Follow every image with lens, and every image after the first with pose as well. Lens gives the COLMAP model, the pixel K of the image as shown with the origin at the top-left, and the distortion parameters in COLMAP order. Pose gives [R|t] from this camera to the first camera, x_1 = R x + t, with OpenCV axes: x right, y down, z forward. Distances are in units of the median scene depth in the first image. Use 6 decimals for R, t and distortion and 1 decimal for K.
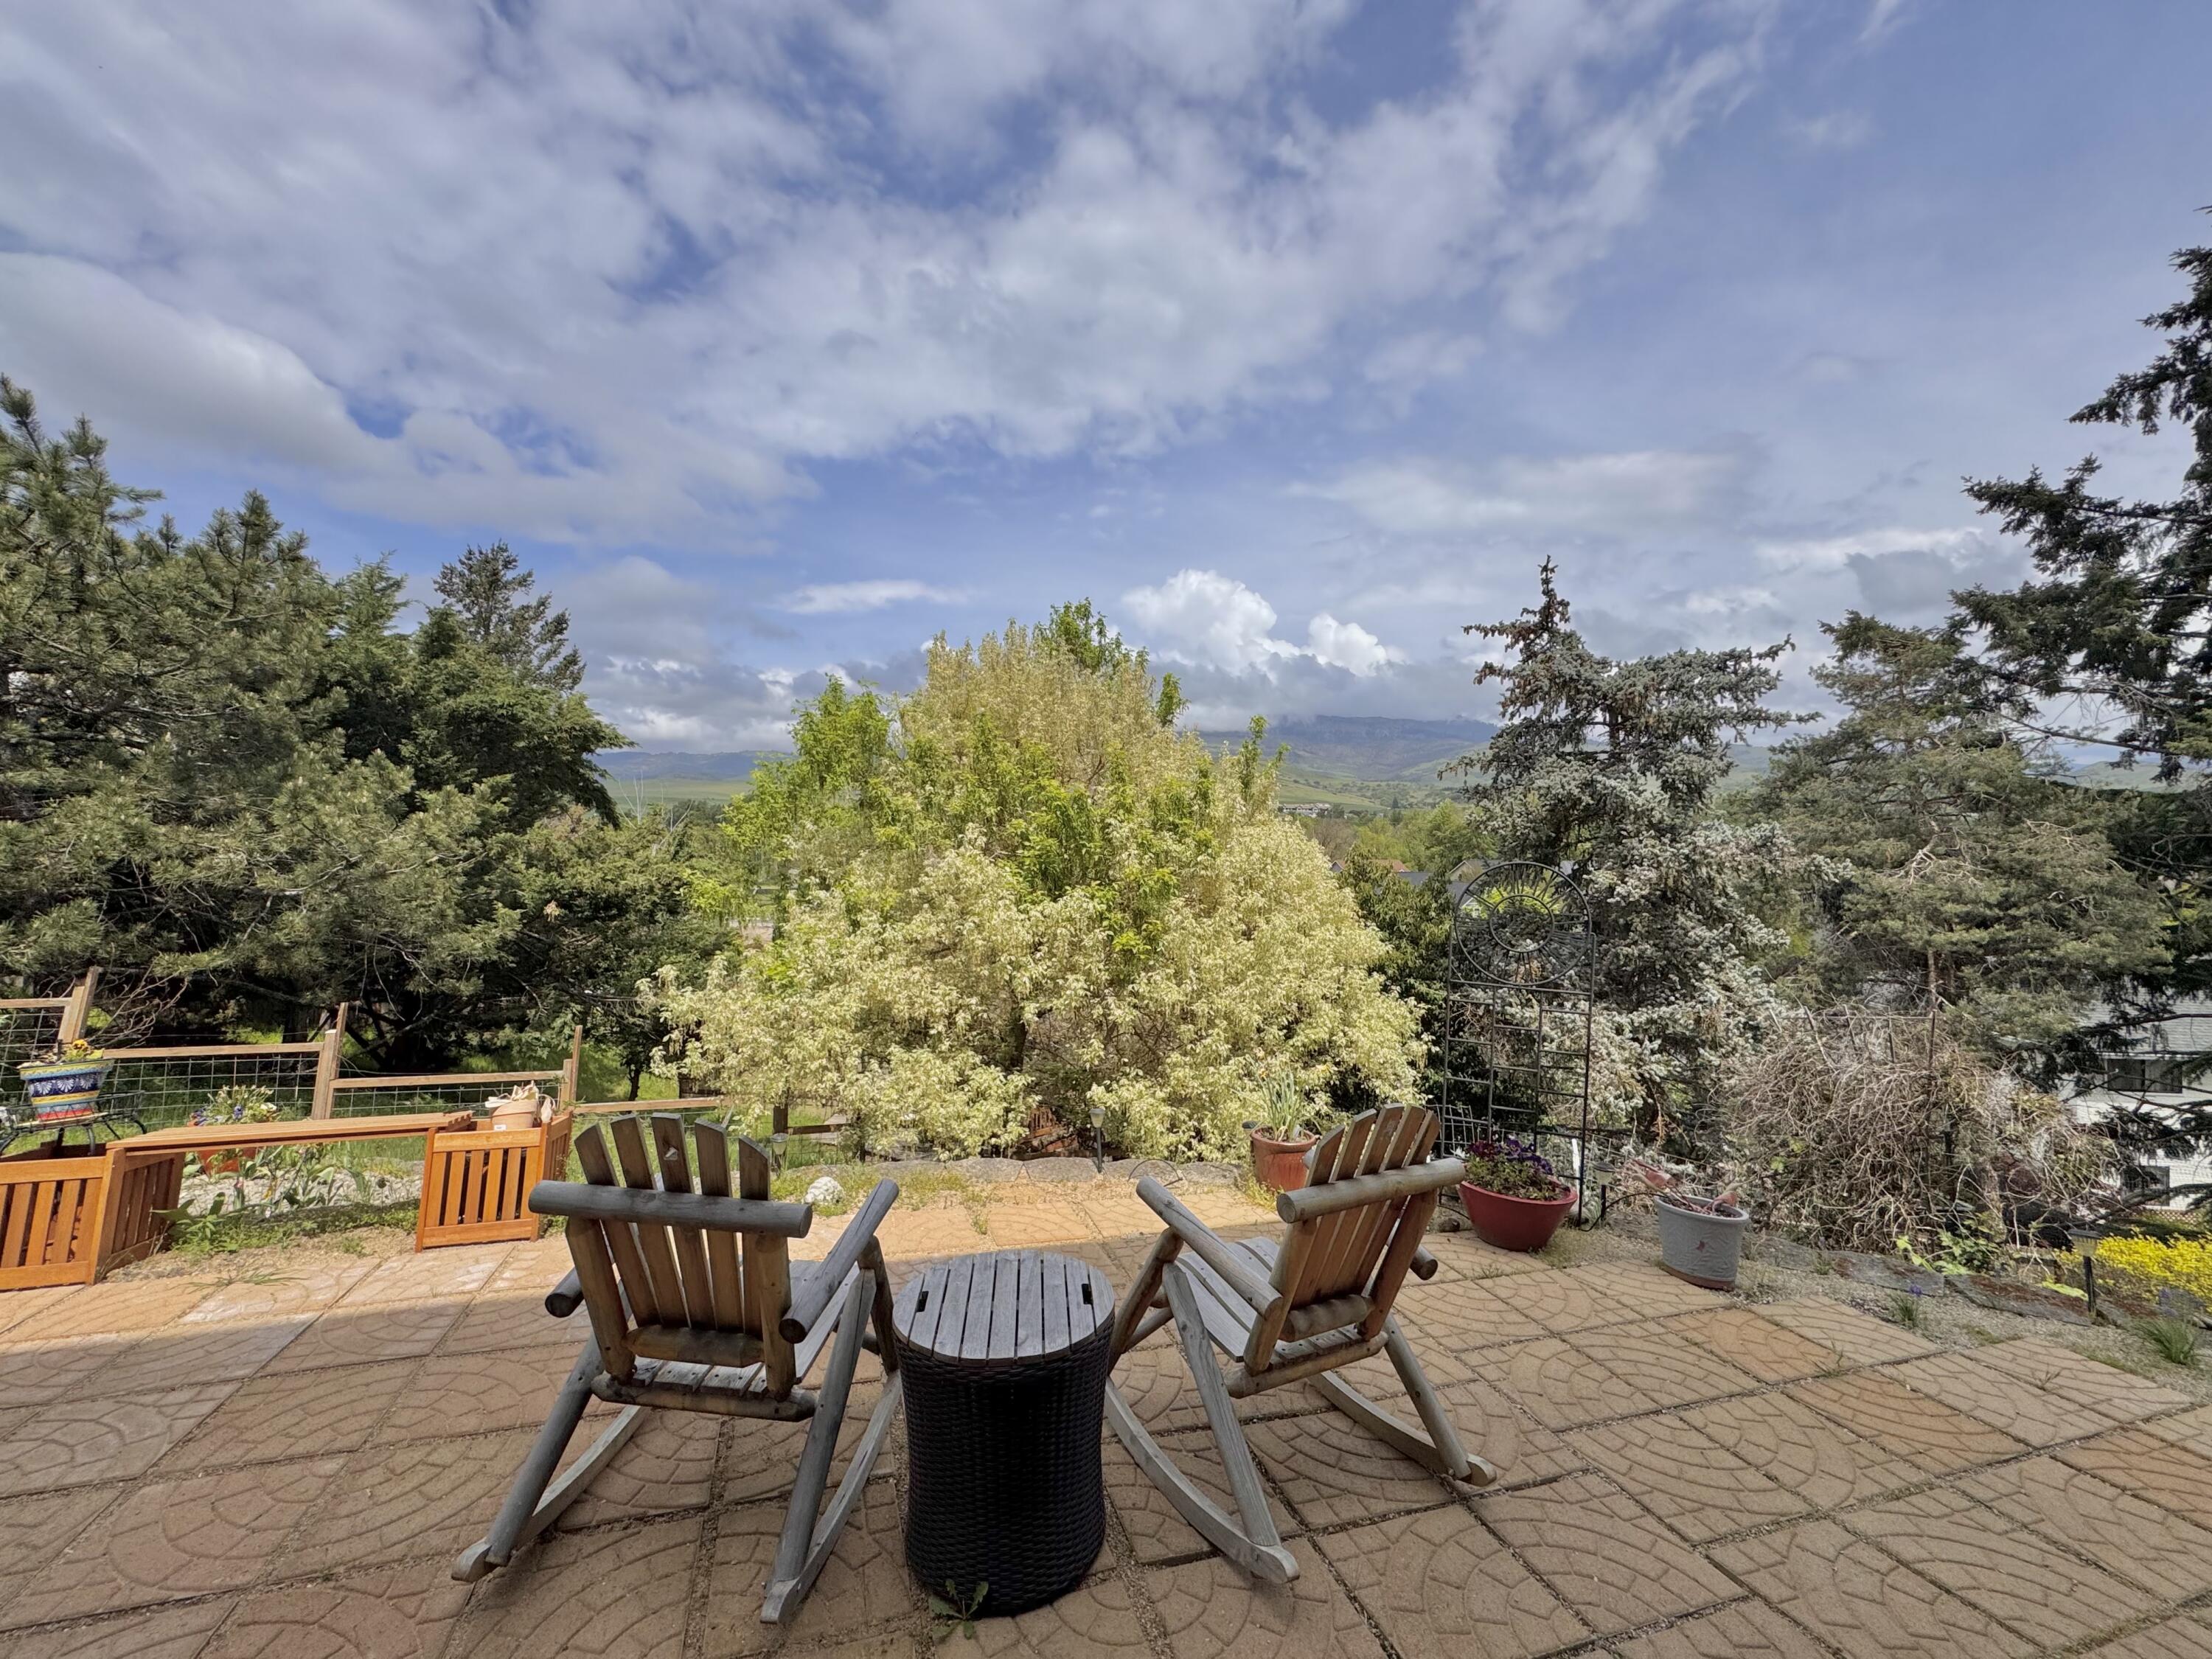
lens RADIAL K [[877.3, 0, 1107.9], [0, 877.3, 821.3], [0, 0, 1]] dist [-0.001534, 0.000524]
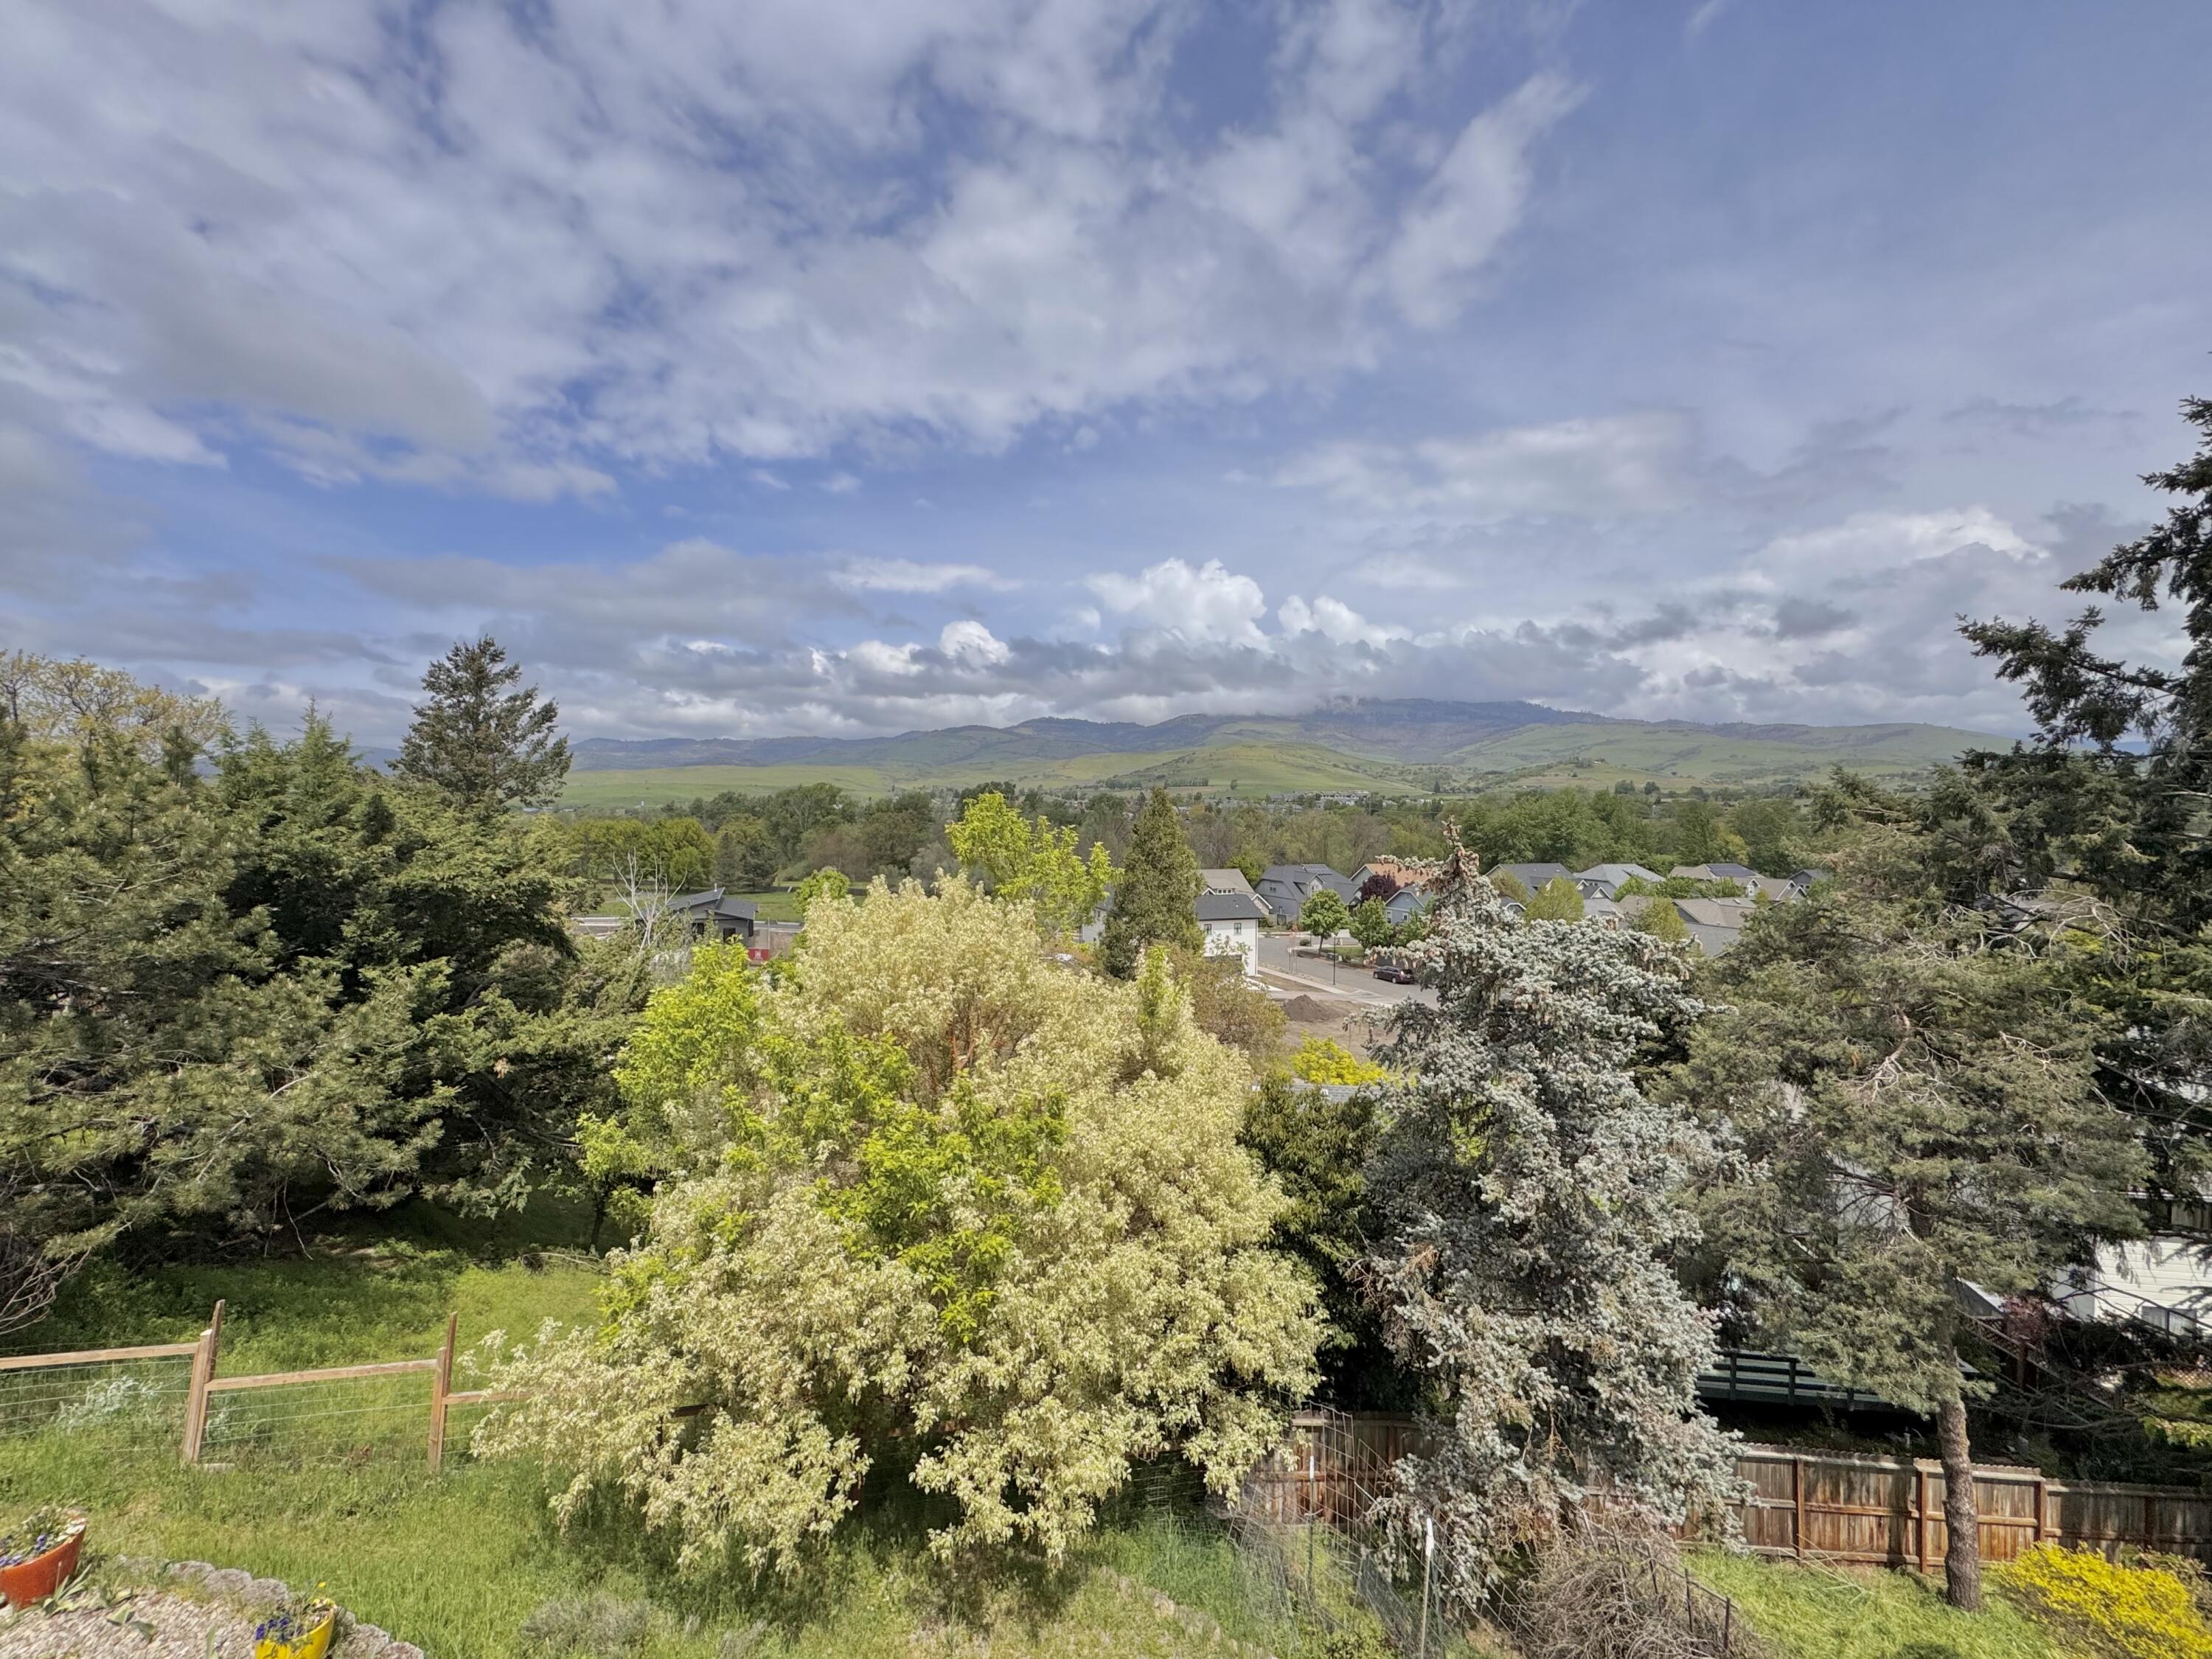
lens RADIAL K [[877.3, 0, 1113.4], [0, 877.3, 805.8], [0, 0, 1]] dist [-0.001534, 0.000524]
pose [[0.999059, -0.003293, -0.043248, 0.137080], [0.003943, 0.999881, 0.014941, -0.250721], [0.043193, -0.015097, 0.998953, 0.027998]]
